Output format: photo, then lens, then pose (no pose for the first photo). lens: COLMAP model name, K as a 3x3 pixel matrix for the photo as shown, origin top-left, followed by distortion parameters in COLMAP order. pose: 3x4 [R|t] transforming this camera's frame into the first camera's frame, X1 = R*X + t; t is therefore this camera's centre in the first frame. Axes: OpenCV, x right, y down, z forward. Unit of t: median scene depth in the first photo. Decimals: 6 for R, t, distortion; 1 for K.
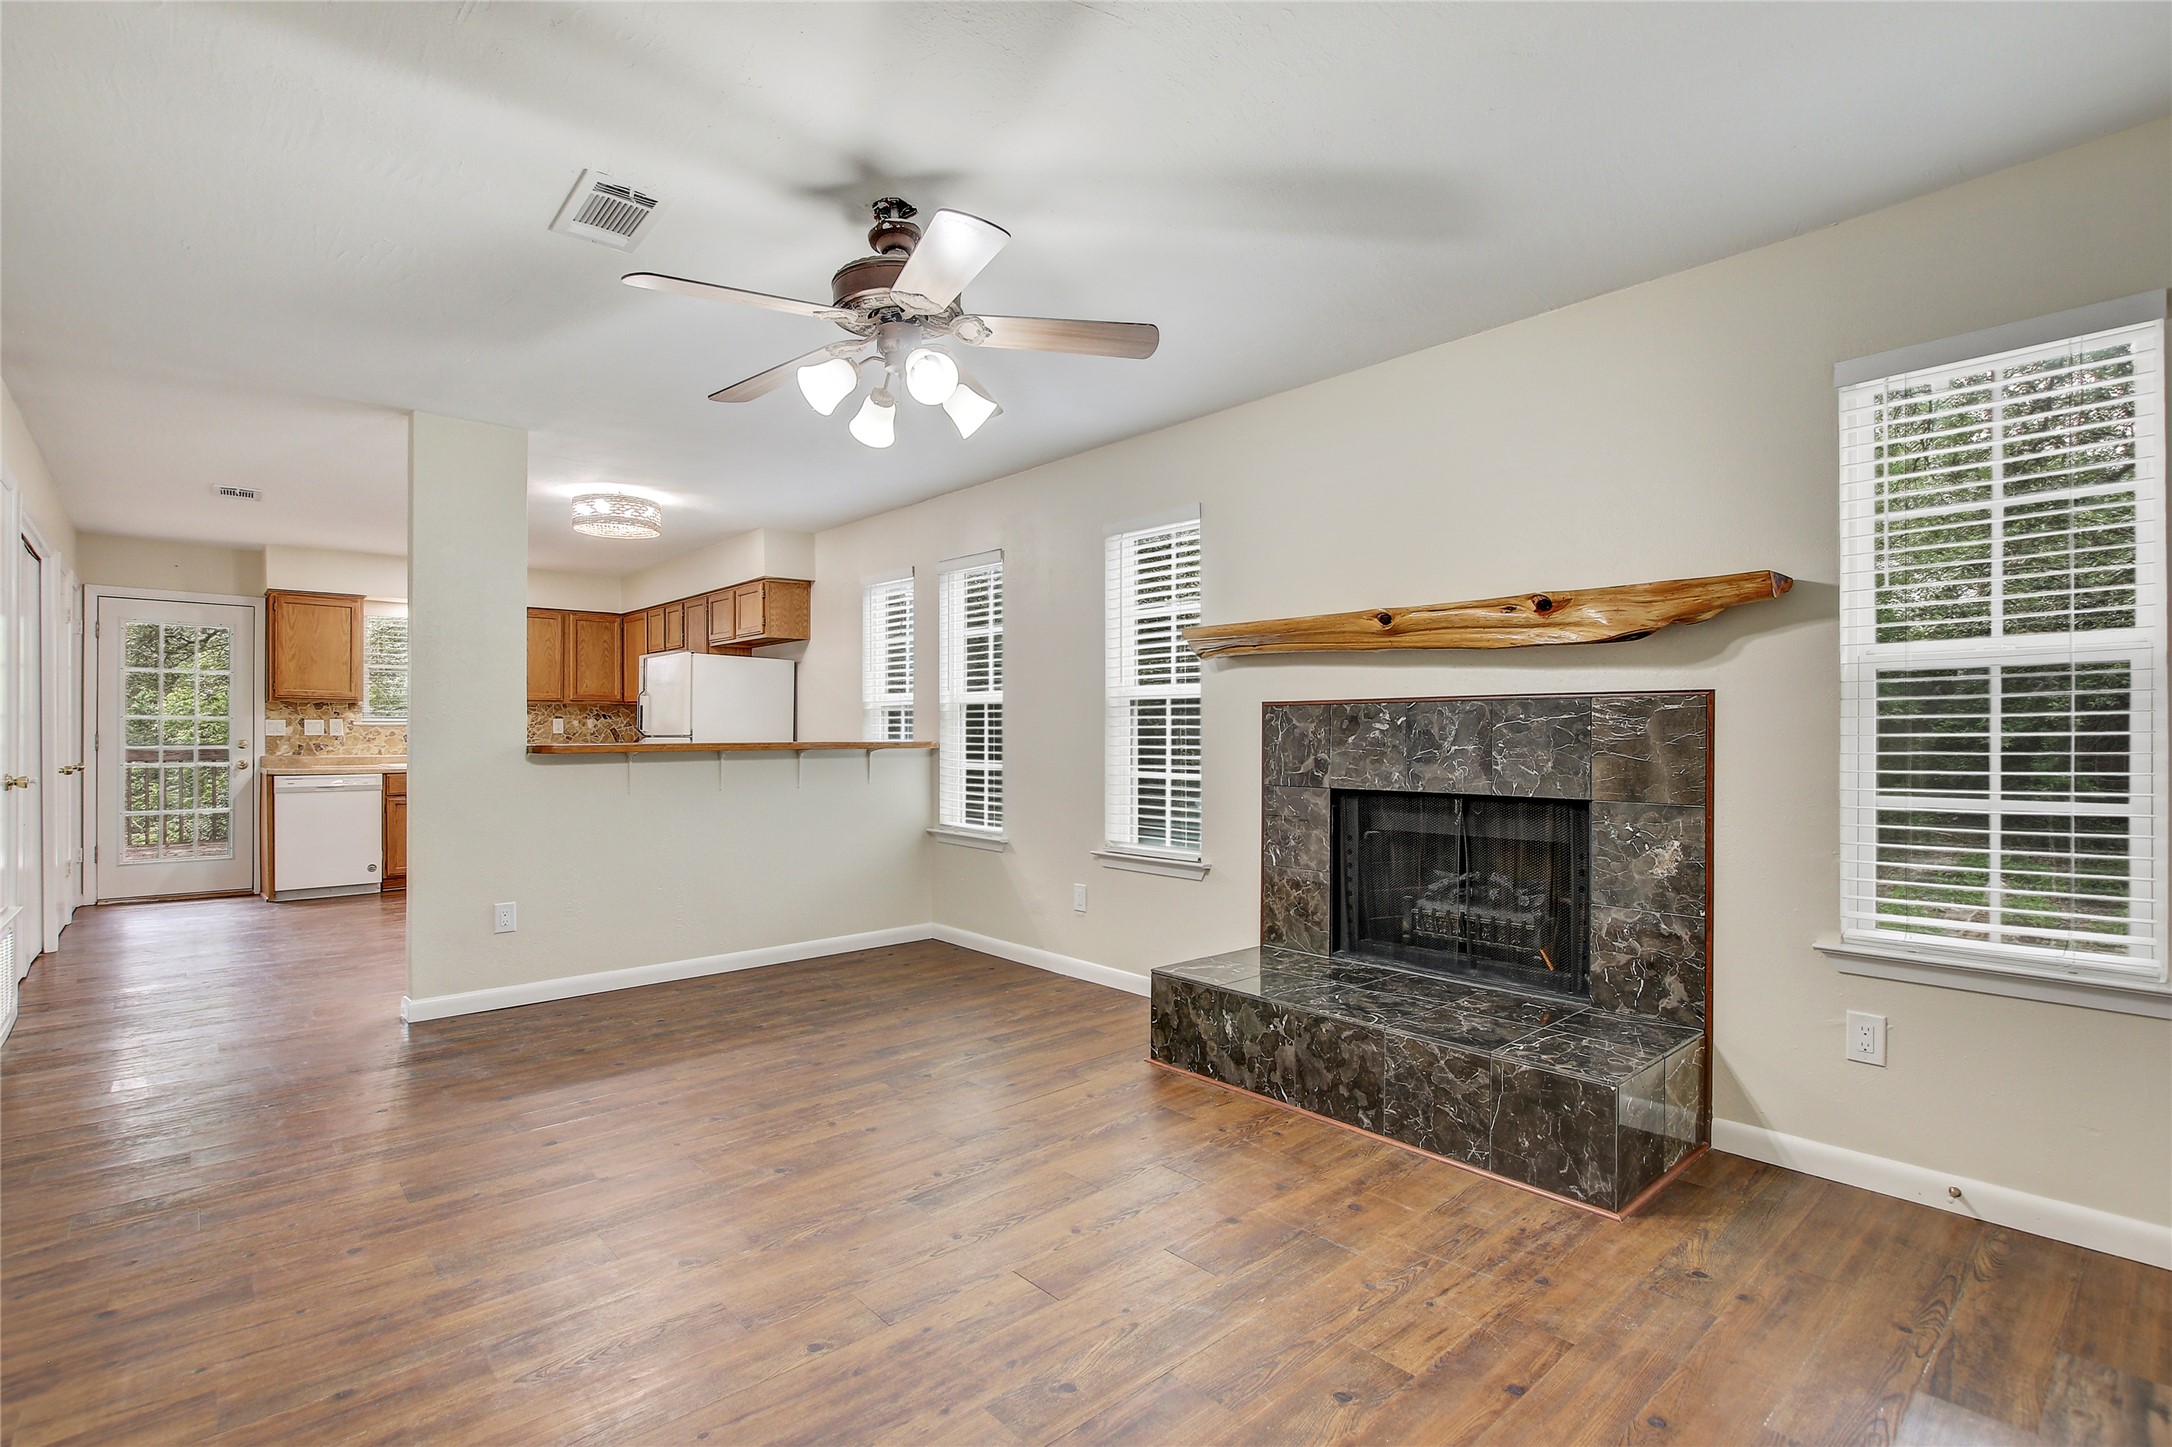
lens RADIAL K [[1017.2, 0, 1085.6], [0, 1017.2, 730.7], [0, 0, 1]] dist [-0.010696, 0.003888]
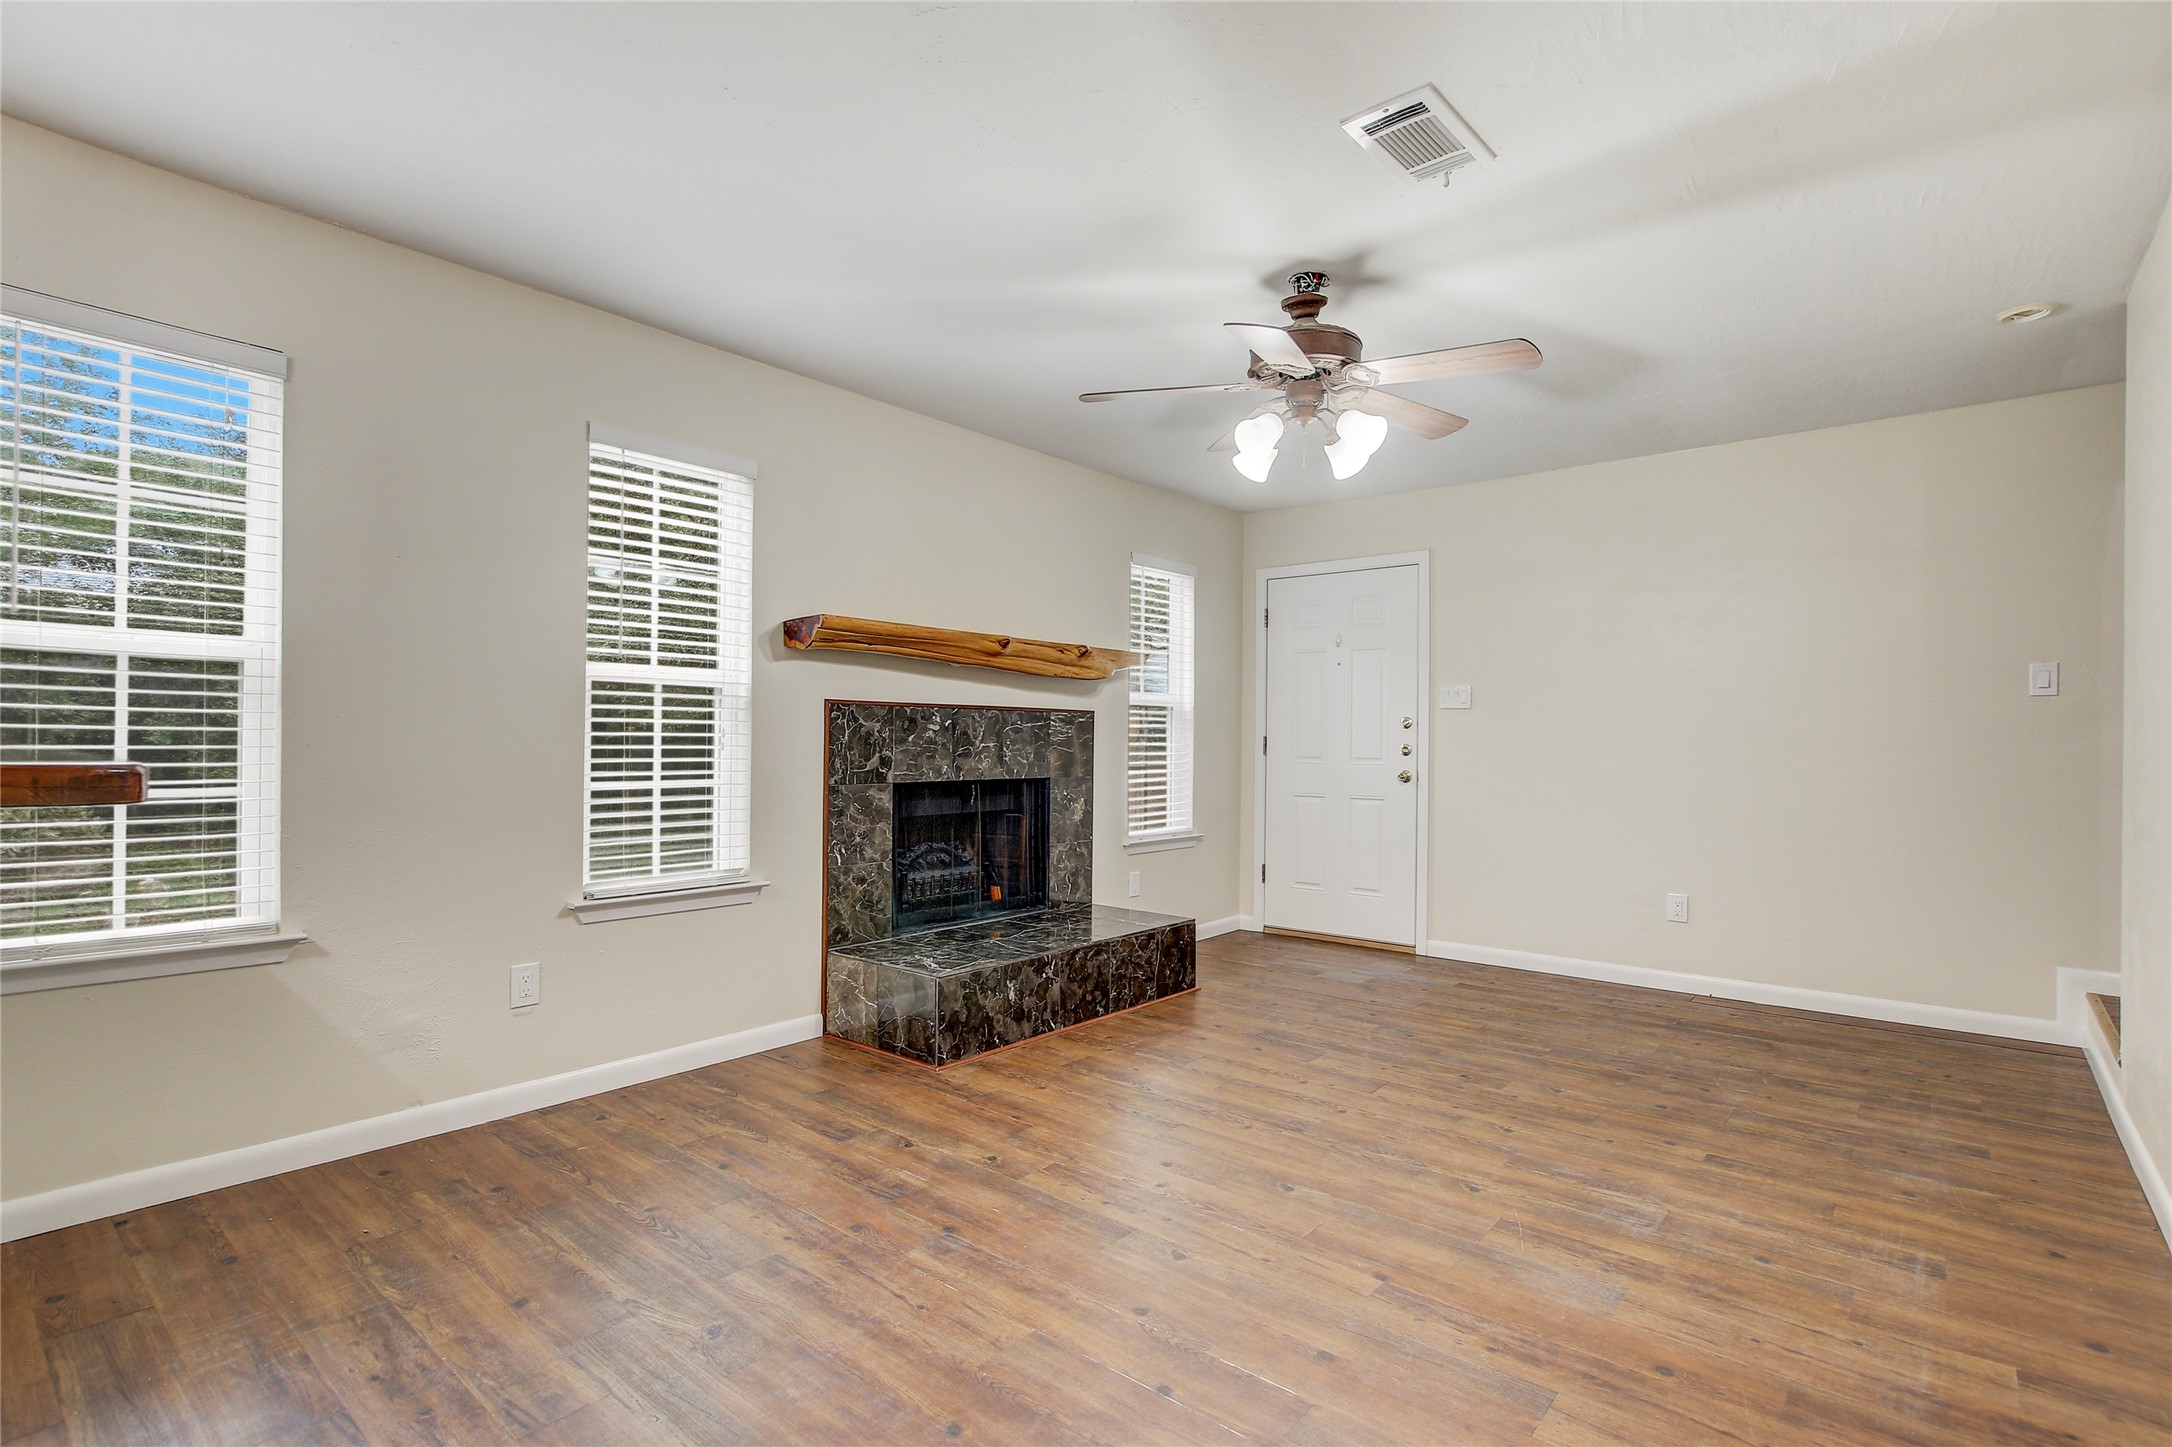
lens RADIAL K [[1017.2, 0, 1106.0], [0, 1017.2, 738.4], [0, 0, 1]] dist [-0.010696, 0.003888]
pose [[-0.148343, -0.000540, 0.988936, -0.859878], [-0.014841, 0.999888, -0.001680, 0.007210], [-0.988825, -0.014926, -0.148334, 0.925650]]
